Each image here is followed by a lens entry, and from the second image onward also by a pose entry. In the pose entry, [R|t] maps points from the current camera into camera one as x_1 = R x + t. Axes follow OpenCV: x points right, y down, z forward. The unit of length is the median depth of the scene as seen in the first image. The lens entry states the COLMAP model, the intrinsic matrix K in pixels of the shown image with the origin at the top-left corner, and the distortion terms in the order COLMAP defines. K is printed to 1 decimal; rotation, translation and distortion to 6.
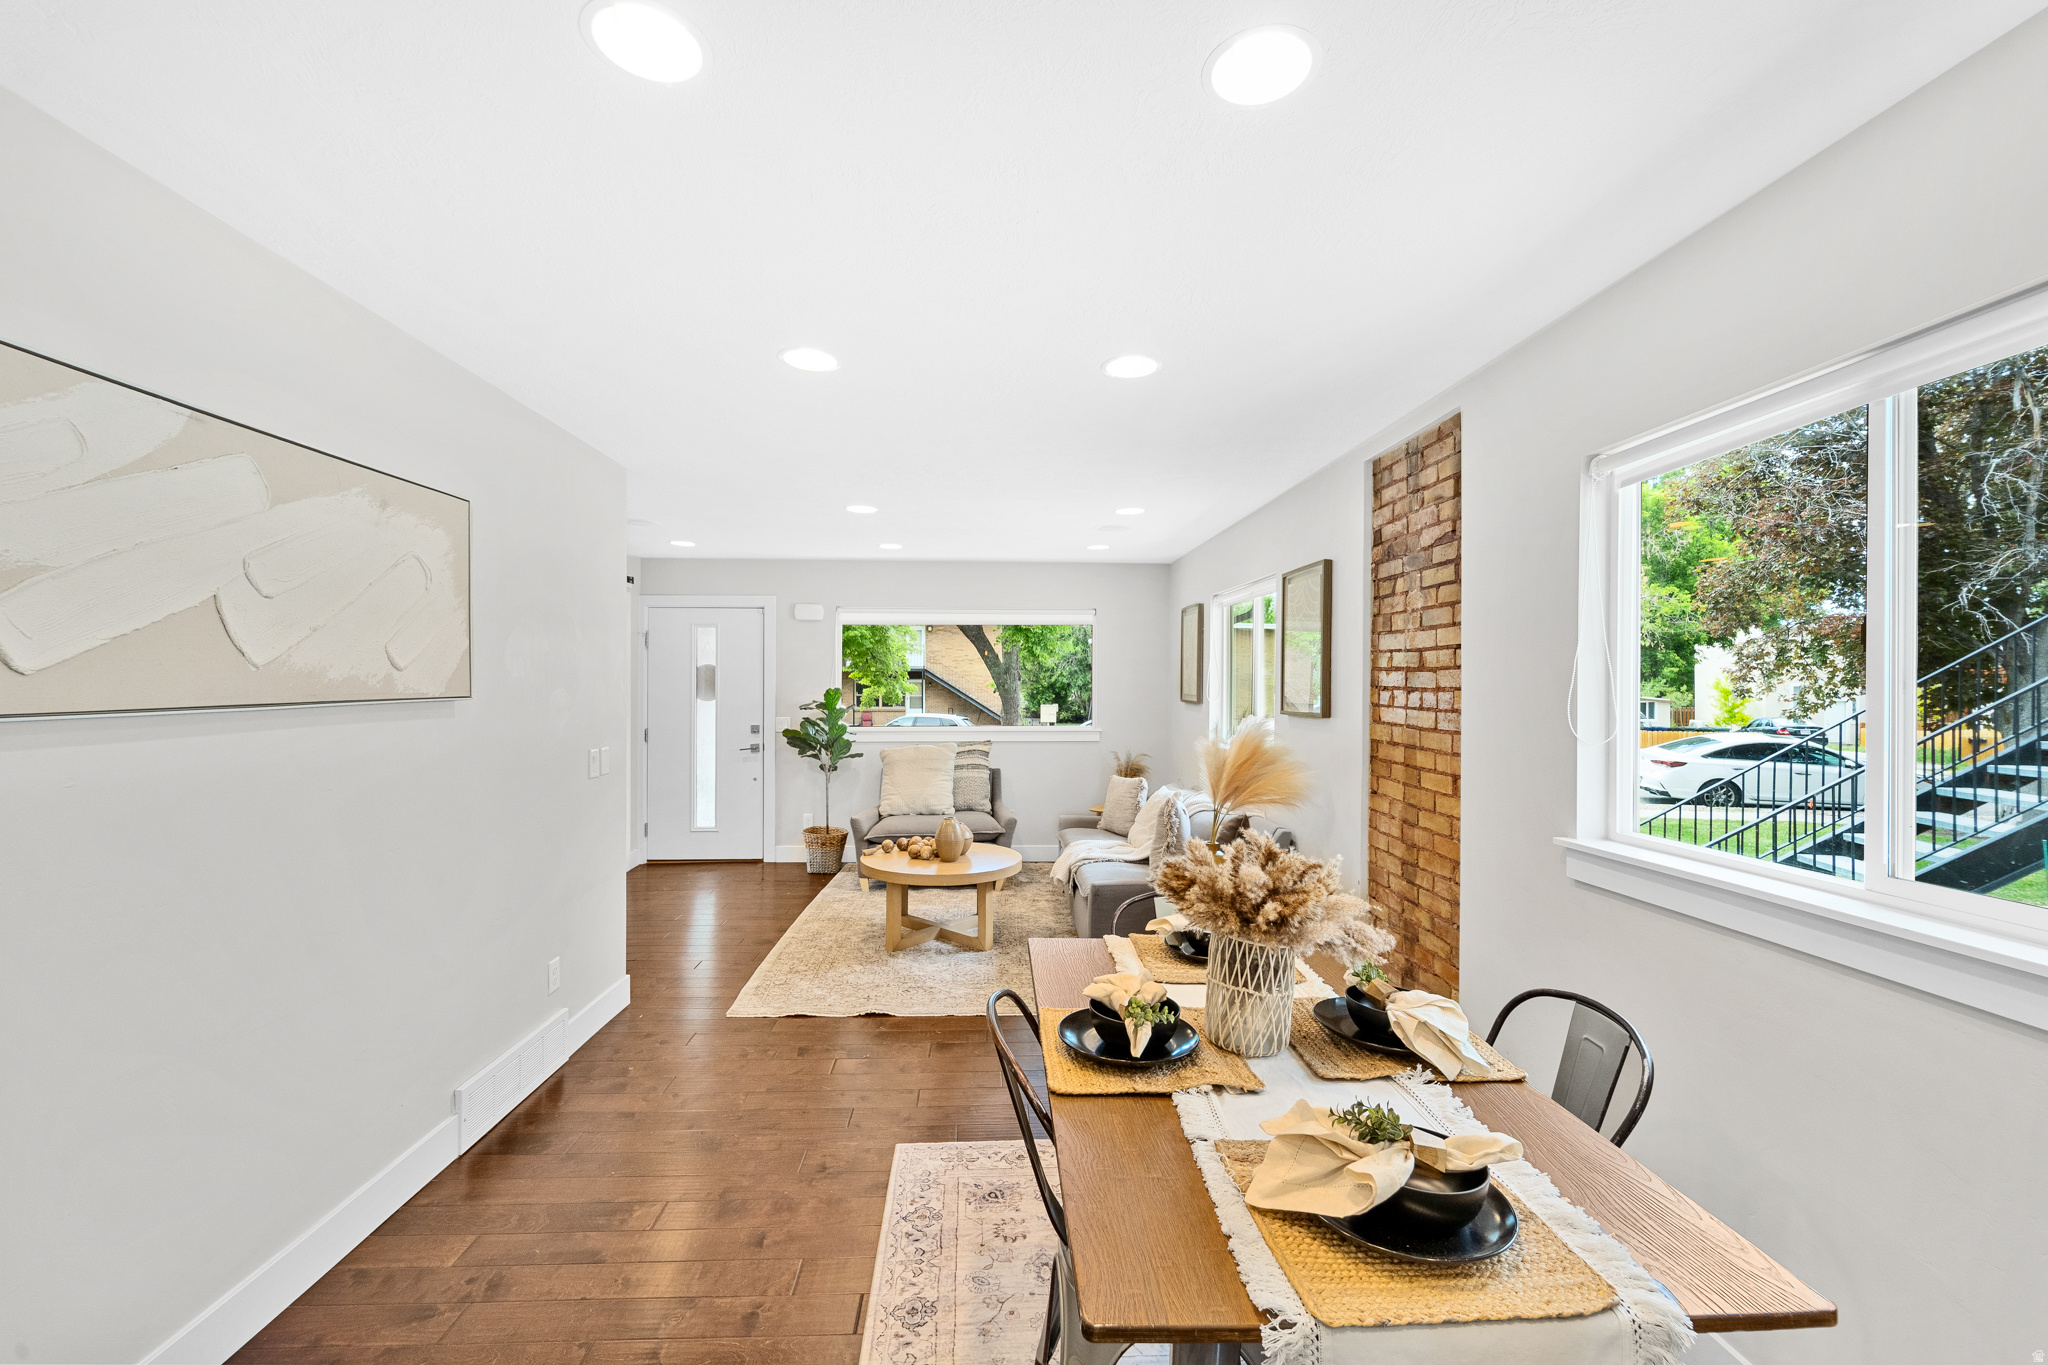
lens RADIAL K [[843.9, 0, 1024.0], [0, 843.9, 682.5], [0, 0, 1]] dist [0.000499, -0.000057]
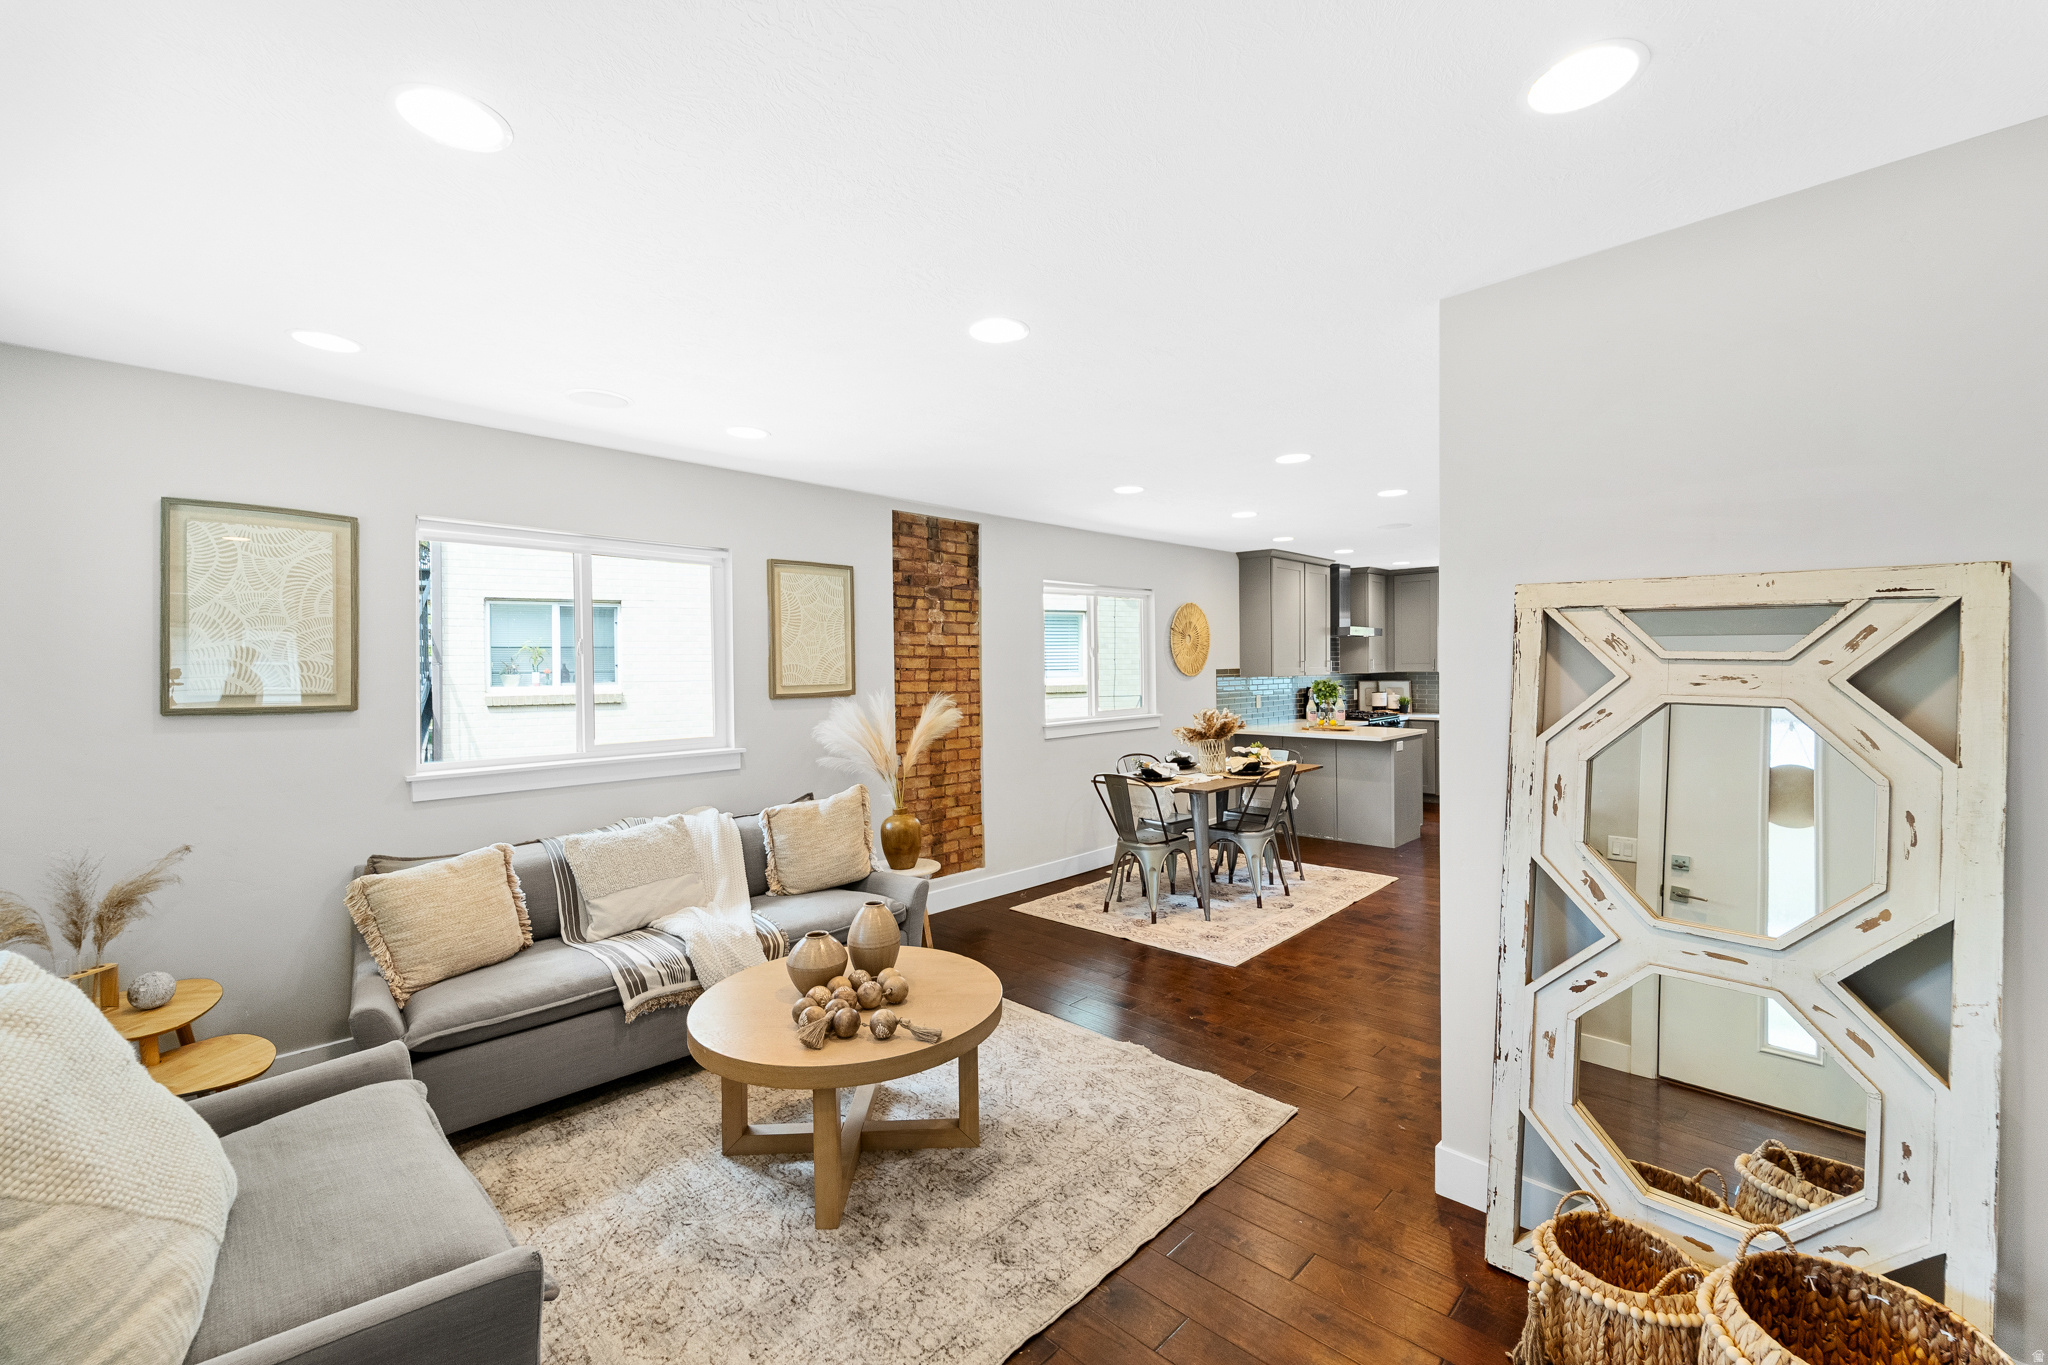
lens RADIAL K [[833.5, 0, 1024.0], [0, 833.5, 682.5], [0, 0, 1]] dist [0.000244, -0.000035]
pose [[-0.680801, -0.009941, 0.732401, -0.784216], [0.005642, 0.999807, 0.018815, 0.003185], [-0.732447, 0.016942, -0.680613, 1.821765]]
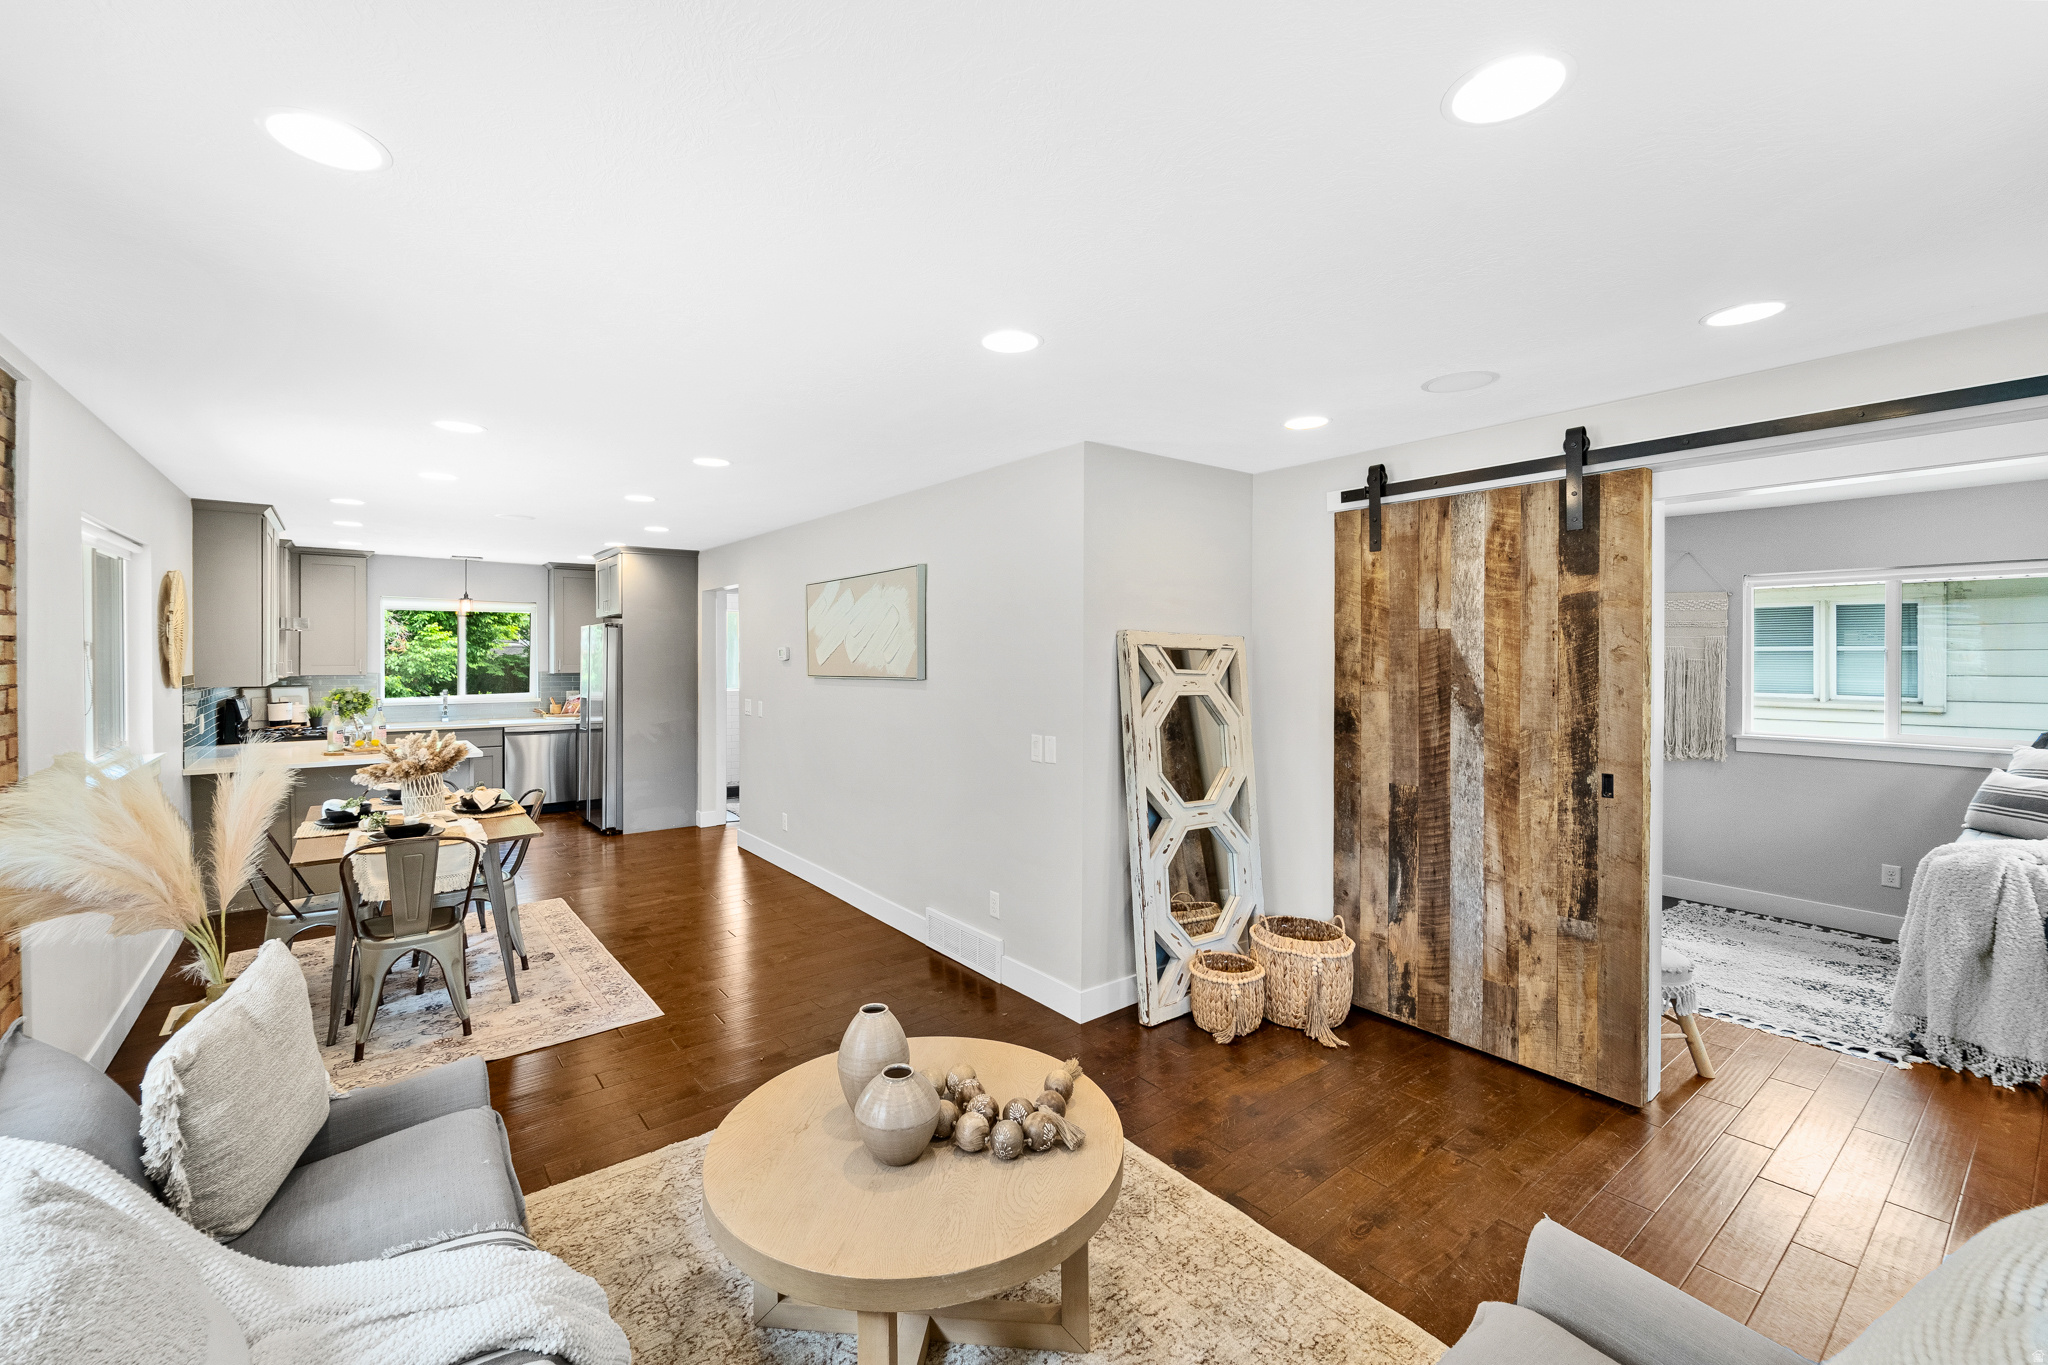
lens RADIAL K [[847.5, 0, 1020.9], [0, 847.5, 663.9], [0, 0, 1]] dist [0.000515, 0.000049]
pose [[-0.816238, -0.002067, -0.577711, 0.133465], [-0.003893, 0.999991, 0.001923, -0.013216], [0.577702, 0.003818, -0.816239, 1.928048]]
